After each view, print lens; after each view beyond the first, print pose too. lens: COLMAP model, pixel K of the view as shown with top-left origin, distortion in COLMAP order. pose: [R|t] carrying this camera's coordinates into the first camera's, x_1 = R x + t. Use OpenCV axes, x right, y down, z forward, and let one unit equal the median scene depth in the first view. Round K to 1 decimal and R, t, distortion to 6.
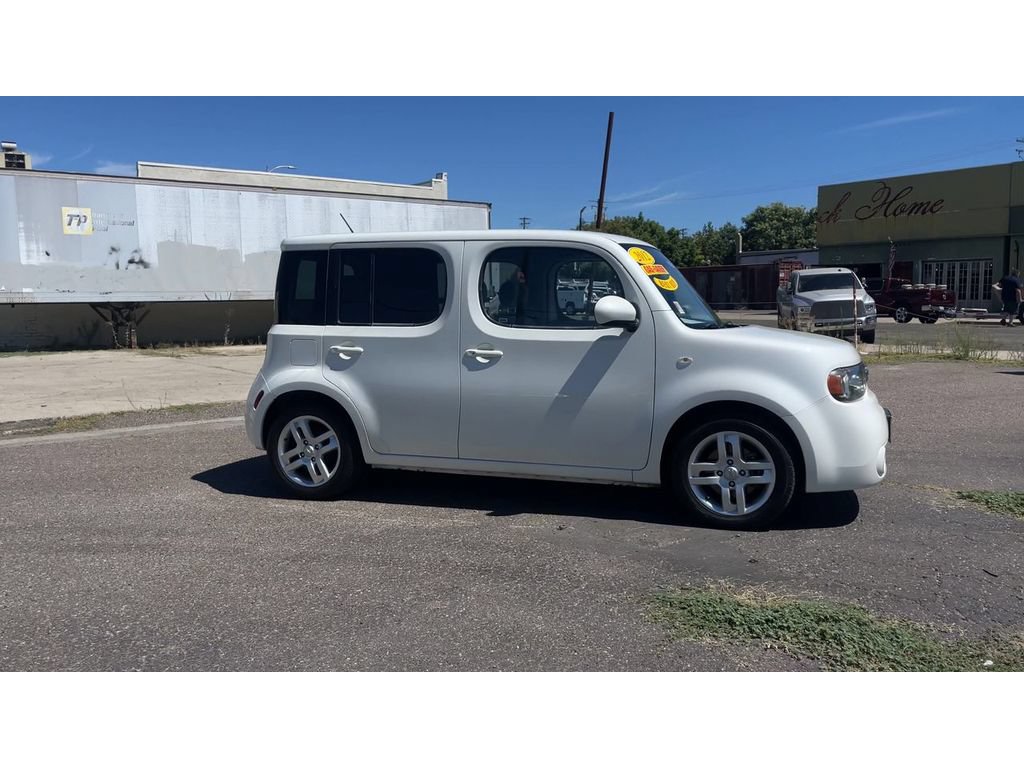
lens RADIAL K [[871.8, 0, 516.4], [0, 871.8, 377.9], [0, 0, 1]] dist [0.061929, -0.081085]
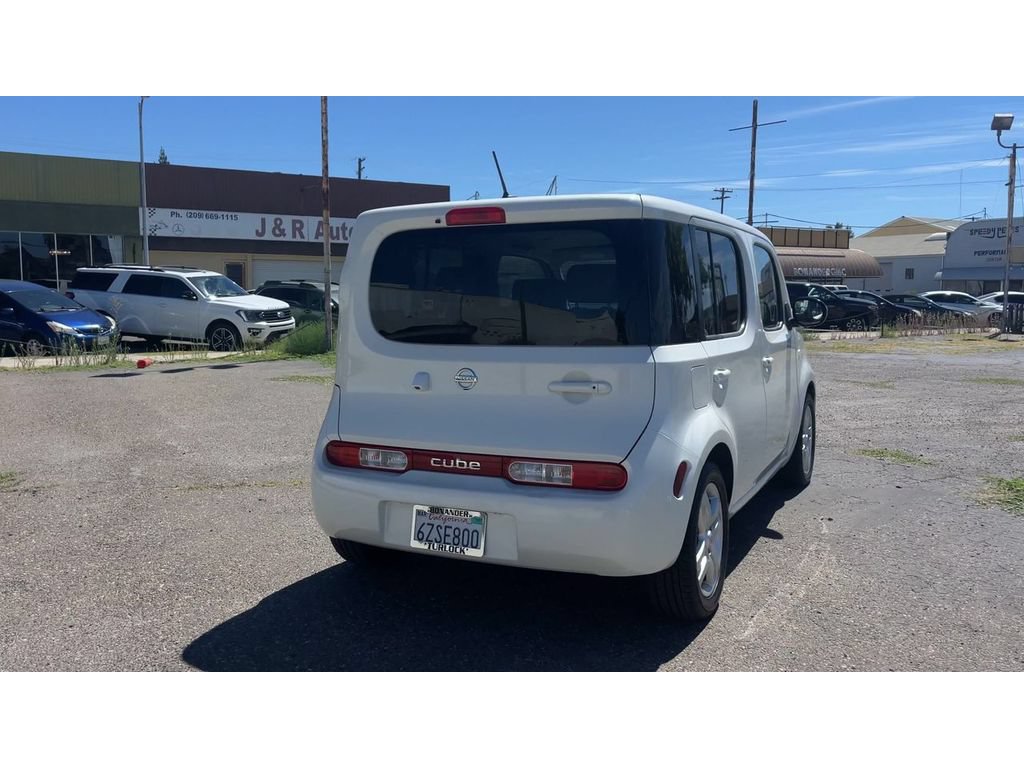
lens RADIAL K [[871.8, 0, 516.4], [0, 871.8, 377.9], [0, 0, 1]] dist [0.061929, -0.081085]
pose [[0.123322, -0.088458, 0.988416, -0.896546], [0.091218, 0.992813, 0.077470, -0.097623], [-0.988165, 0.080608, 0.130505, 1.070857]]
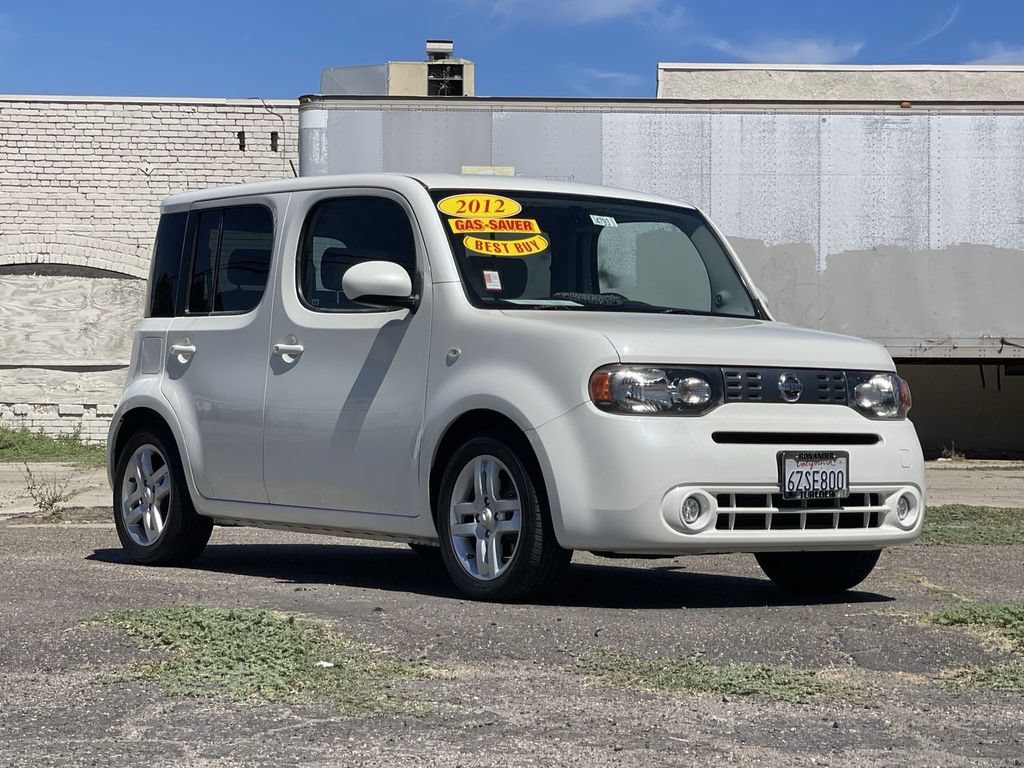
lens RADIAL K [[2502.6, 0, 512.0], [0, 2502.6, 384.0], [0, 0, 1]] dist [0.065612, 0.859670]
pose [[0.823341, 0.012669, -0.567405, 1.175015], [-0.067840, 0.994780, -0.076230, 0.131881], [0.563477, 0.101256, 0.819903, -0.508384]]
